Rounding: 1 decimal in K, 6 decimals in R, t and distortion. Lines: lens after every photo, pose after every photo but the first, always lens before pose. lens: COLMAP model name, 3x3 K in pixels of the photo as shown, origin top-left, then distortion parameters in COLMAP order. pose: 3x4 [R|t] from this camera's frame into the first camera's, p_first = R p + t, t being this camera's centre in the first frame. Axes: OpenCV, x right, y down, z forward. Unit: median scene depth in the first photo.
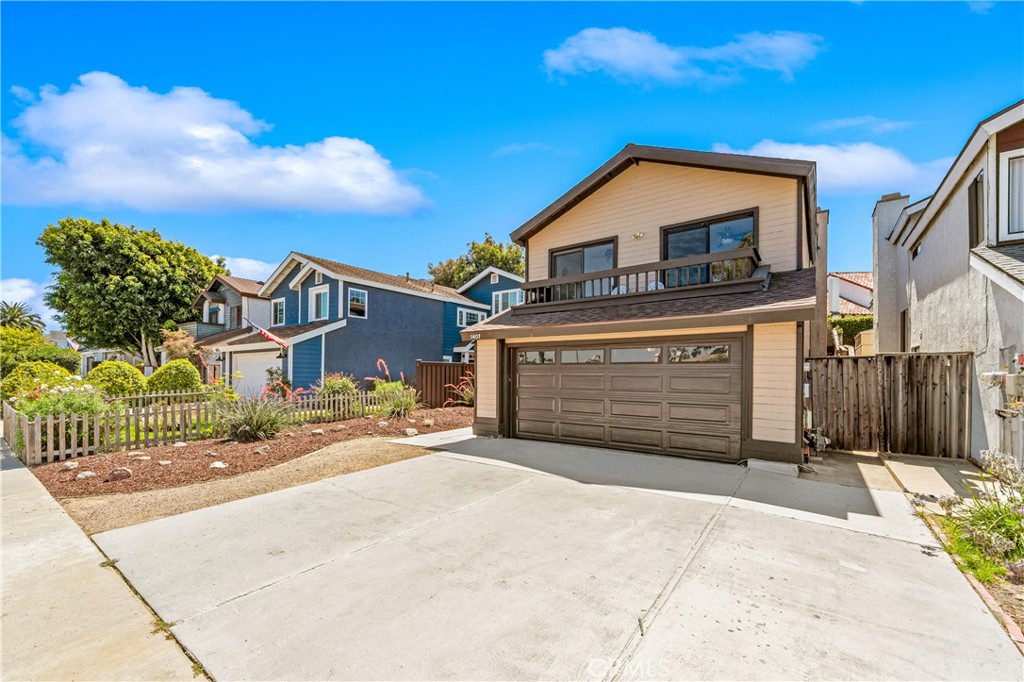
lens RADIAL K [[419.6, 0, 510.3], [0, 419.6, 362.4], [0, 0, 1]] dist [-0.000275, -0.000024]
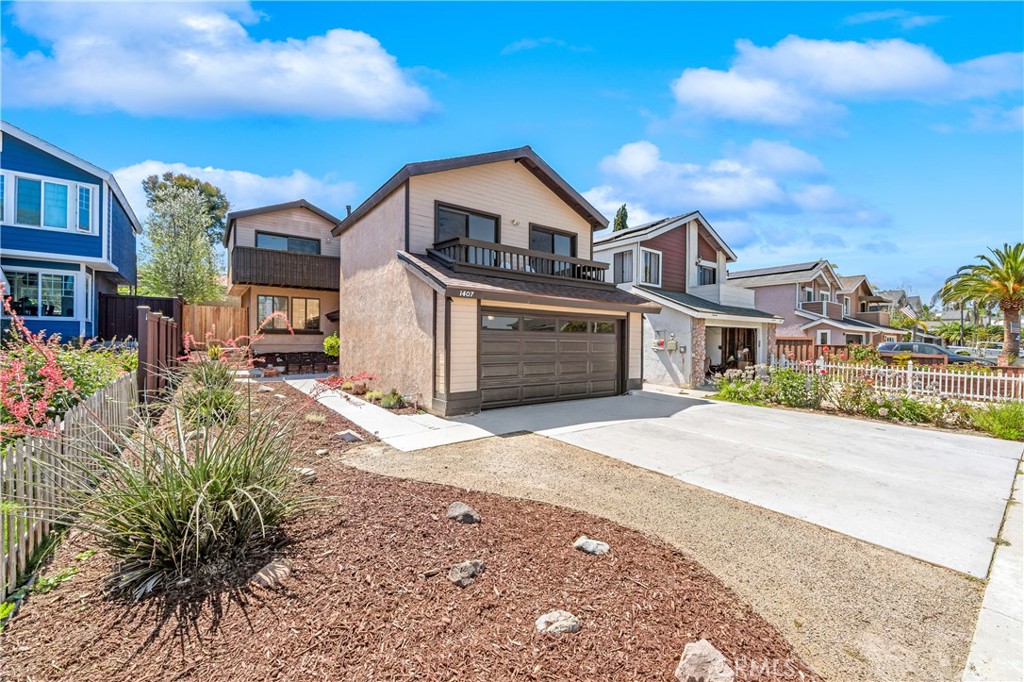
lens RADIAL K [[387.8, 0, 497.8], [0, 387.8, 339.9], [0, 0, 1]] dist [-0.000635, -0.000074]
pose [[0.320087, -0.001282, 0.947387, -0.765612], [-0.038884, 0.999139, 0.014490, 0.014108], [-0.946590, -0.041477, 0.319762, 0.701677]]
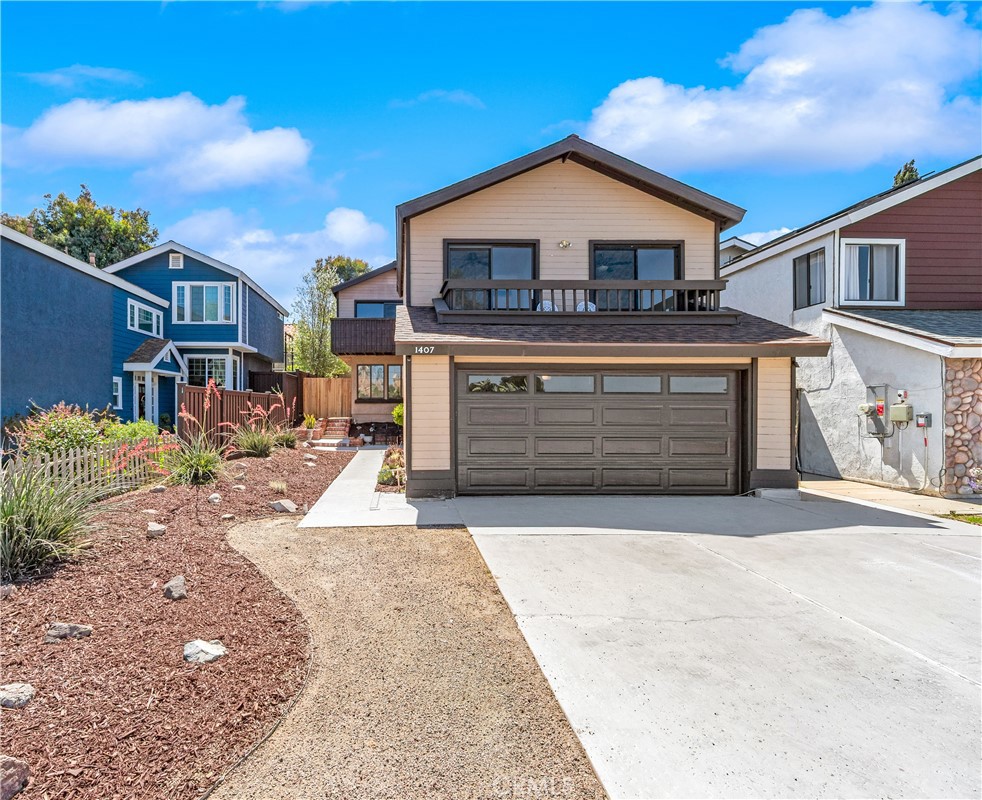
lens RADIAL K [[491.2, 0, 489.5], [0, 491.2, 409.8], [0, 0, 1]] dist [0.001741, -0.000549]
pose [[0.791691, -0.007368, 0.610877, -0.445163], [-0.015226, 0.999379, 0.031787, 0.006038], [-0.610732, -0.034466, 0.791087, 0.292440]]
